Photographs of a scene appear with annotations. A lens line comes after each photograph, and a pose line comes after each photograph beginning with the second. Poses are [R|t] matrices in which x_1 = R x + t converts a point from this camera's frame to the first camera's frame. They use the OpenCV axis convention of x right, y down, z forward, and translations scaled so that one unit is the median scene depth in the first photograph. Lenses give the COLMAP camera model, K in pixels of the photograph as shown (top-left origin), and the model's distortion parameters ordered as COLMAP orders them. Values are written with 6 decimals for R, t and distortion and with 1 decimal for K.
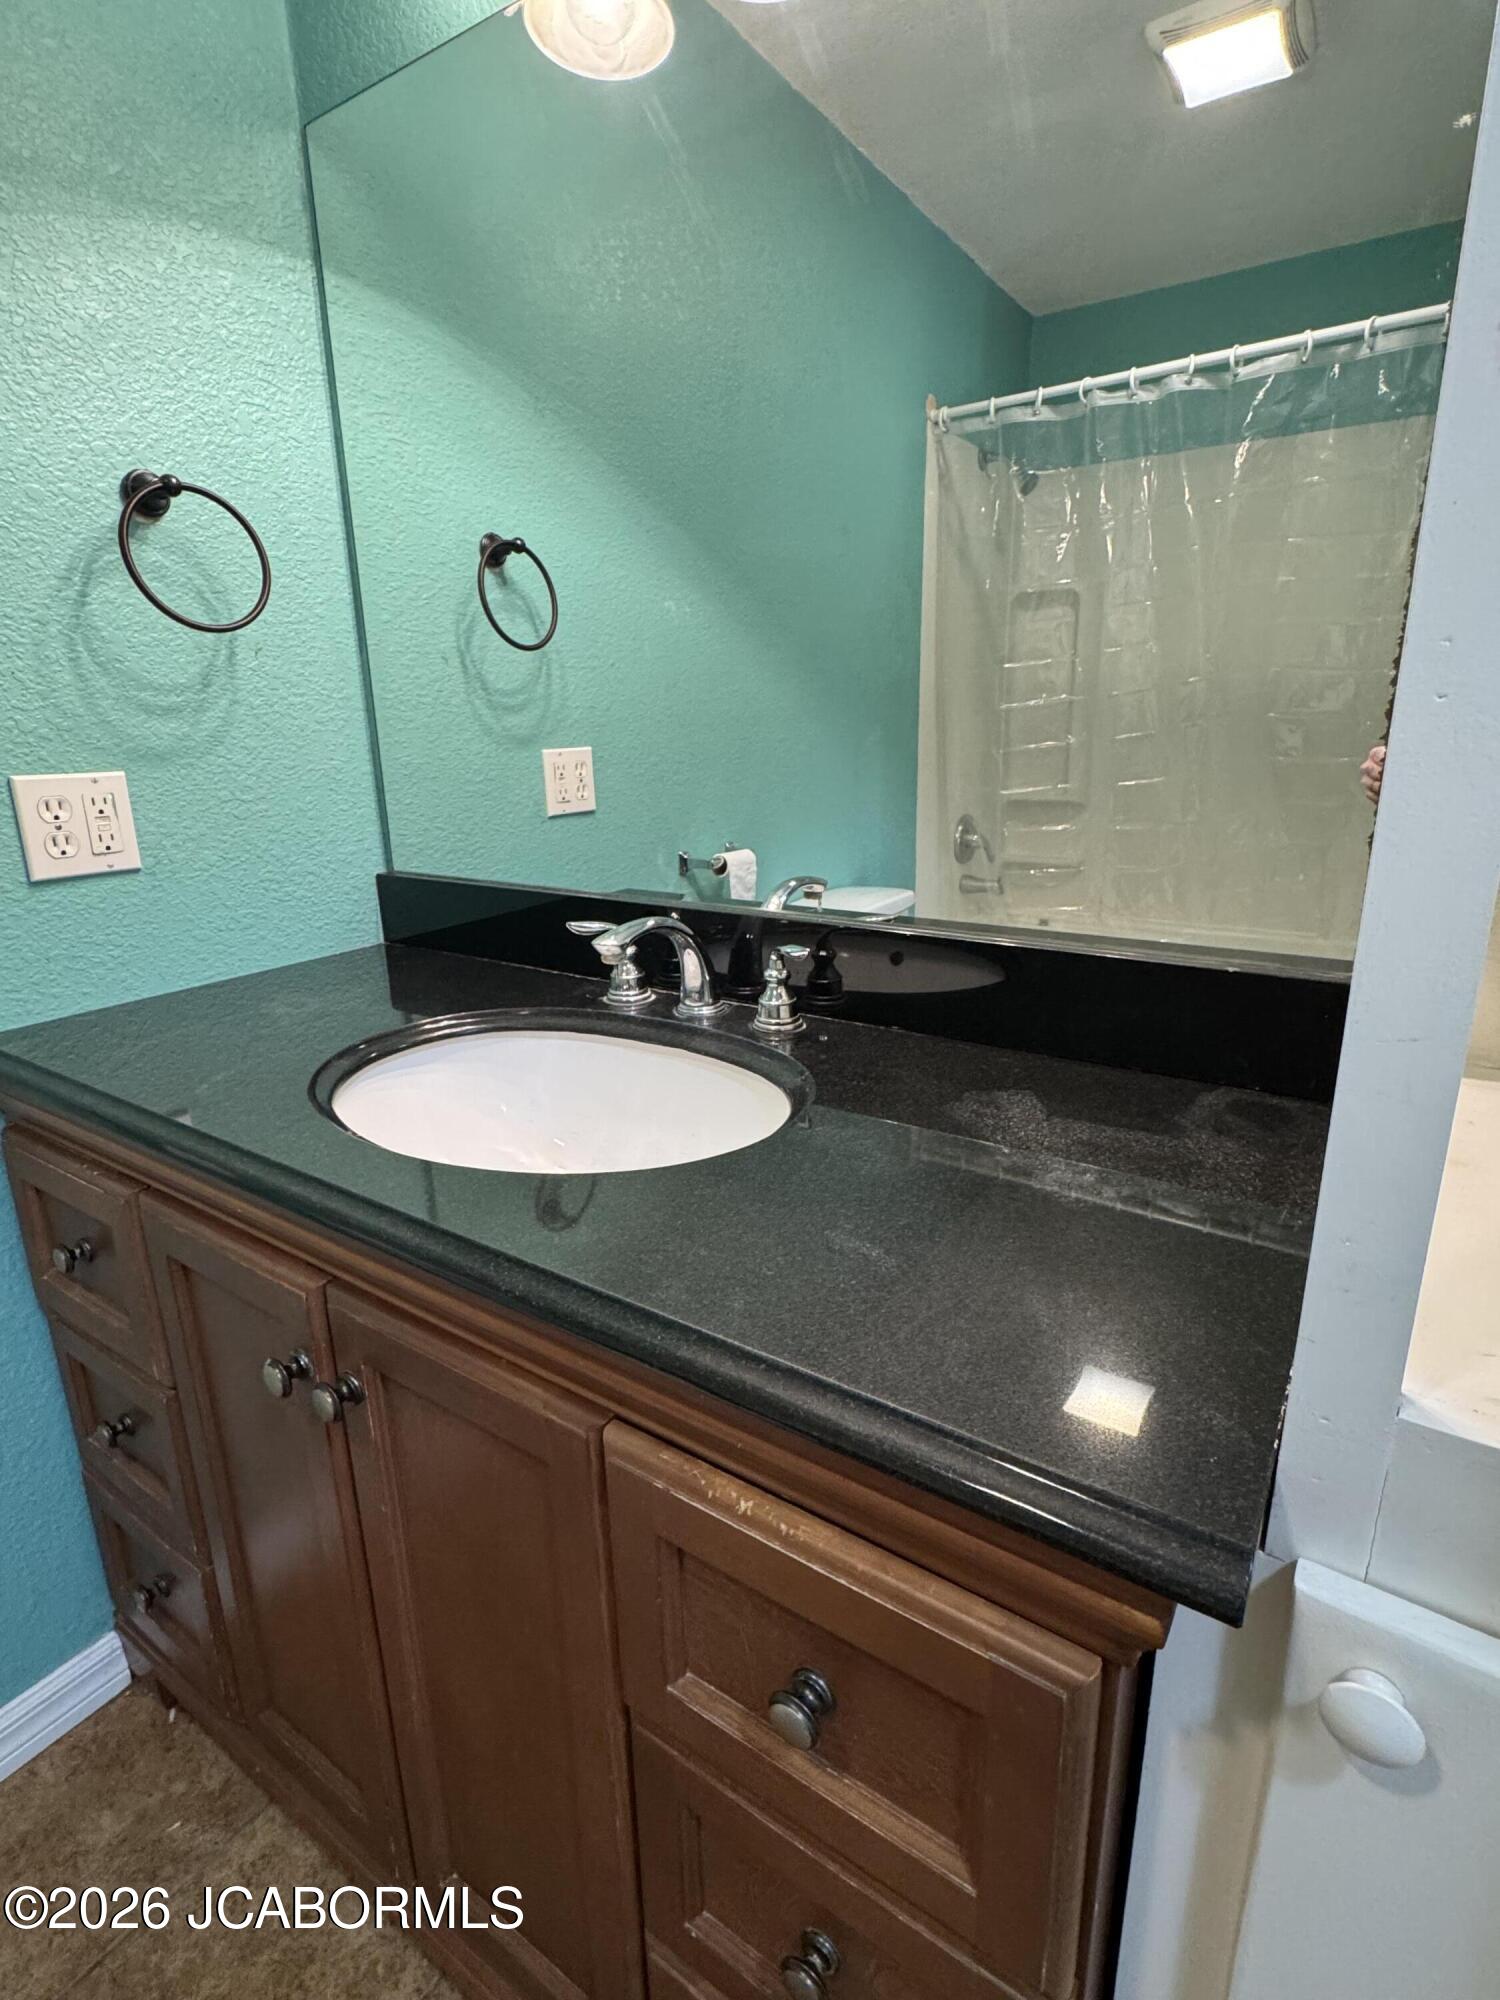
lens RADIAL K [[972.7, 0, 750.0], [0, 972.7, 1000.0], [0, 0, 1]] dist [-0.002436, -0.001452]
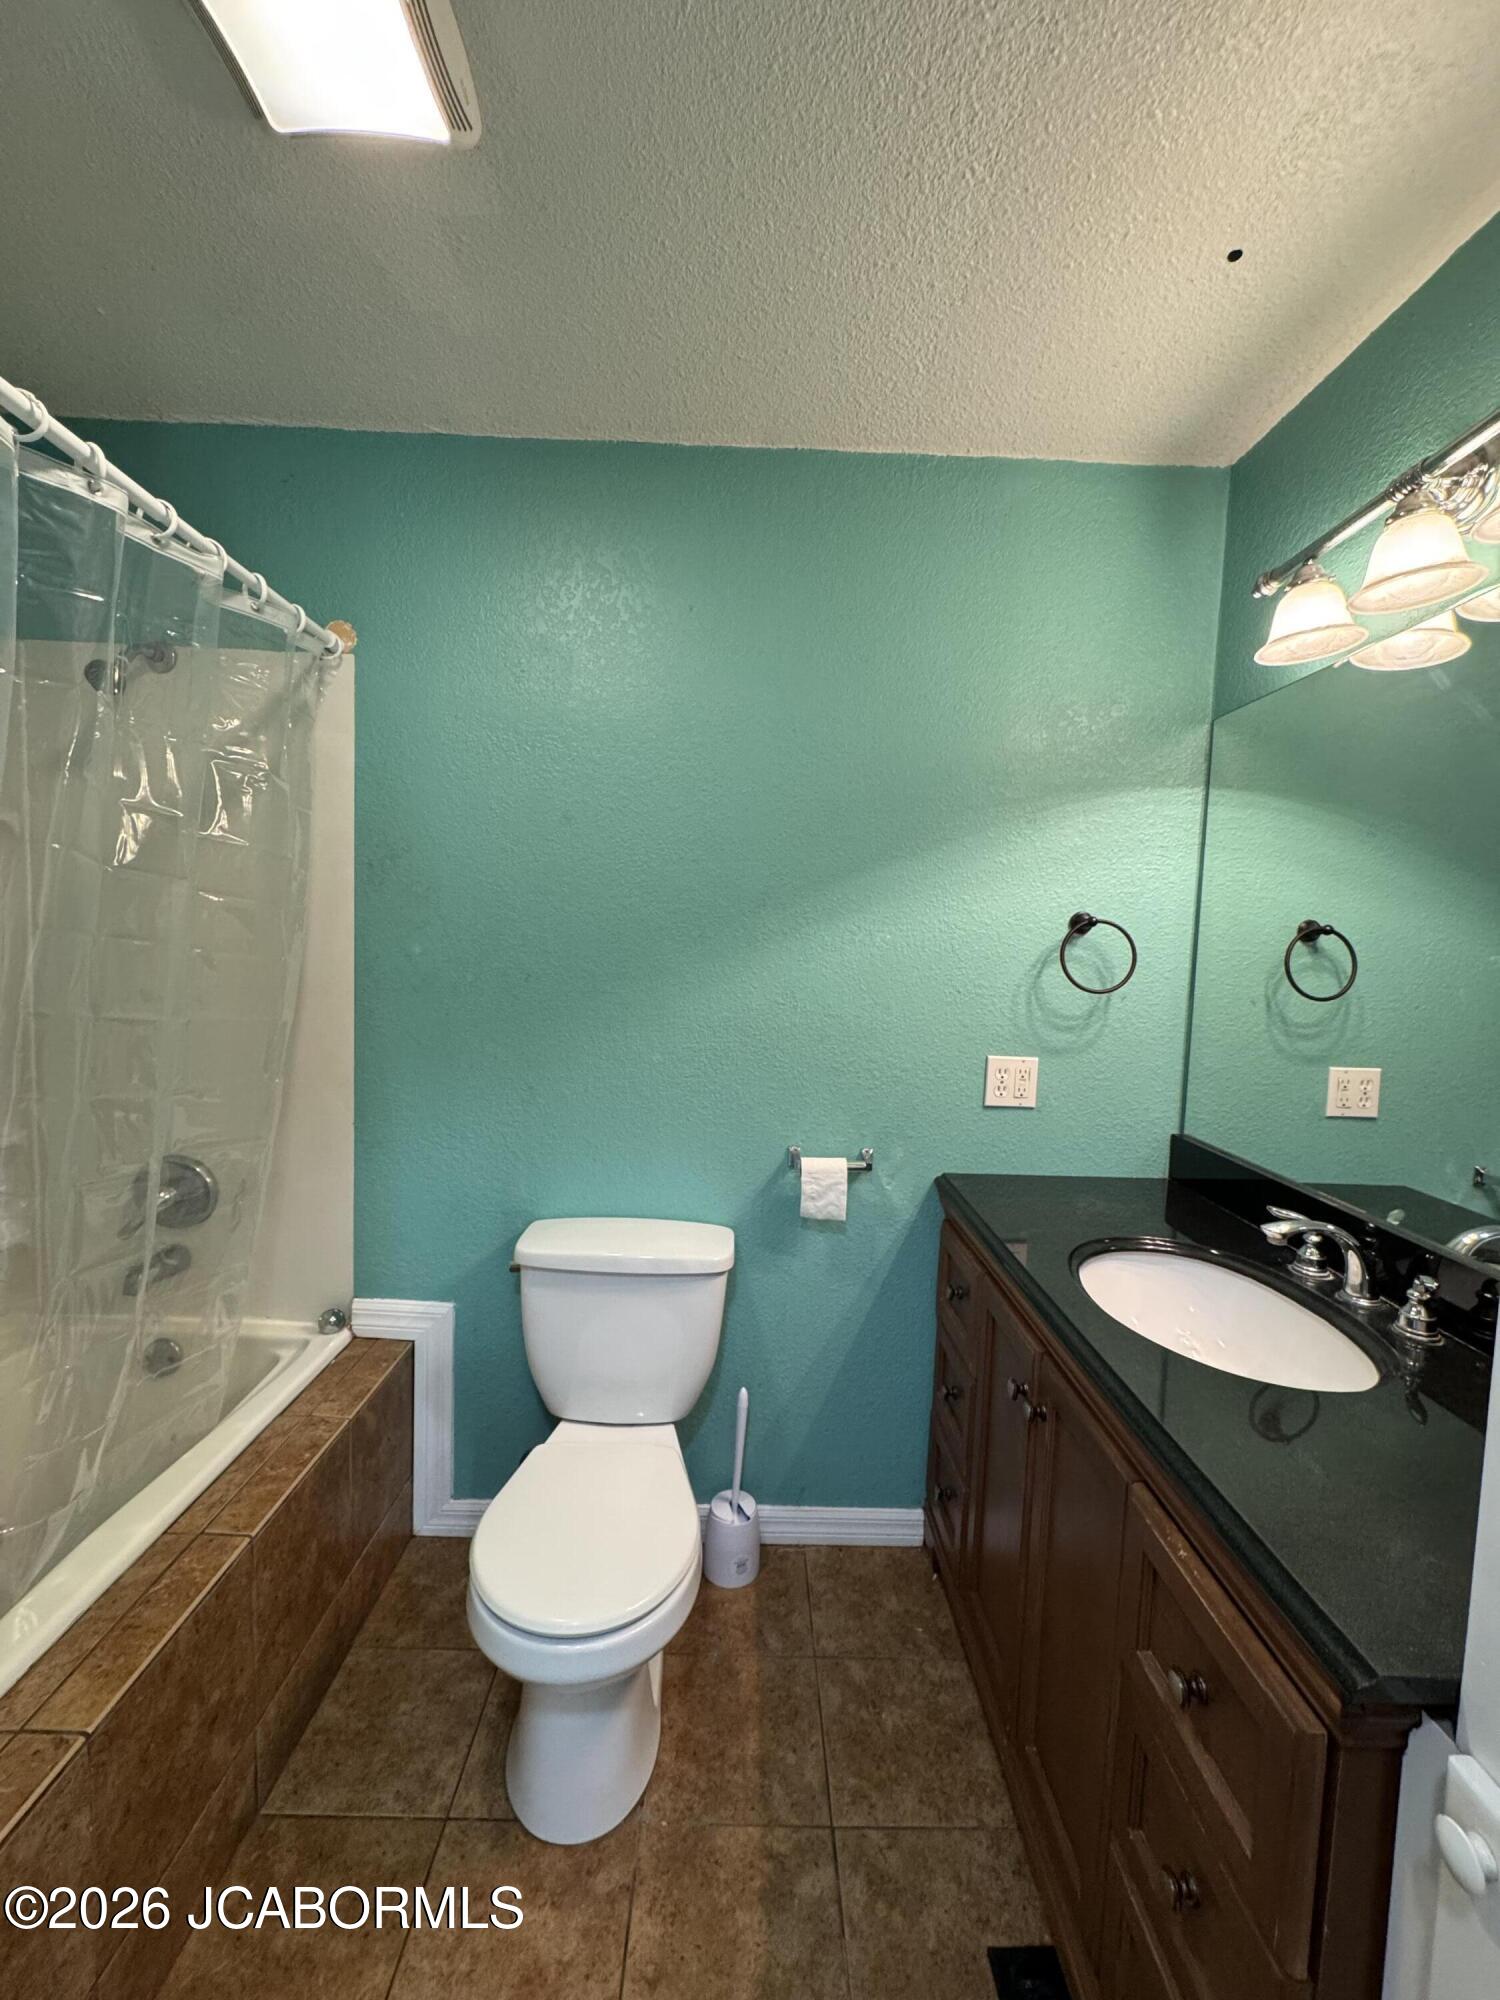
lens RADIAL K [[792.8, 0, 757.8], [0, 792.8, 990.4], [0, 0, 1]] dist [0.002003, 0.000303]
pose [[0.569789, 0.087790, -0.817089, 0.322704], [-0.268925, 0.959452, -0.084447, -0.081358], [0.776544, 0.267852, 0.570294, -0.378859]]
